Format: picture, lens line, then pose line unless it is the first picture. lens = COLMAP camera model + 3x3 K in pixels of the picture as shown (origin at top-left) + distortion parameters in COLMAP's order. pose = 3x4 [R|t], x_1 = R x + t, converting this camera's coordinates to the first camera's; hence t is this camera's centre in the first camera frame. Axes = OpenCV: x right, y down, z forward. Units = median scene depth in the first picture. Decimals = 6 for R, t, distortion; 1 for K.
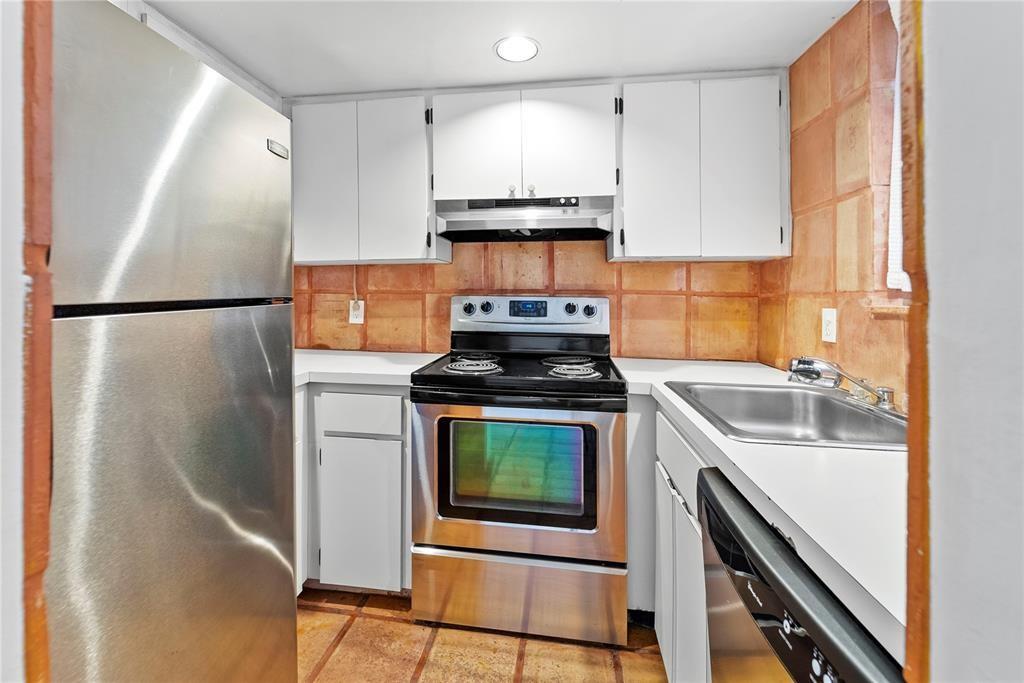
lens RADIAL K [[441.6, 0, 488.3], [0, 441.6, 293.5], [0, 0, 1]] dist [-0.001083, -0.000118]
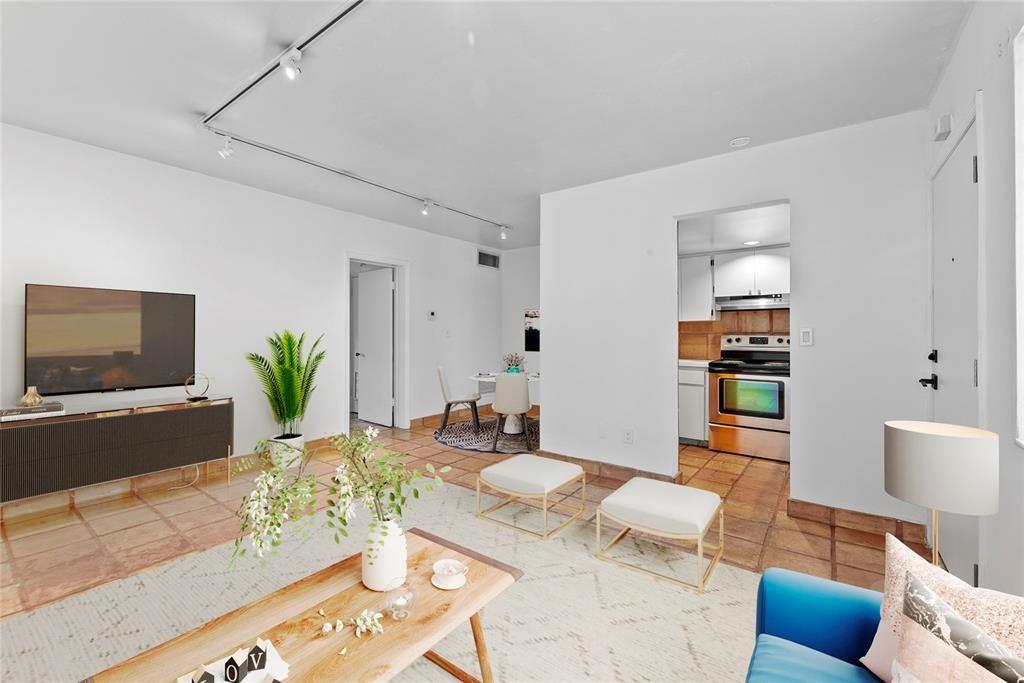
lens RADIAL K [[426.9, 0, 512.0], [0, 426.9, 341.5], [0, 0, 1]] dist [-0.001578, -0.000061]
pose [[0.885290, 0.002998, -0.465030, -0.015449], [0.004581, 0.999874, 0.015167, -0.000796], [0.465017, -0.015557, 0.885165, -1.774623]]
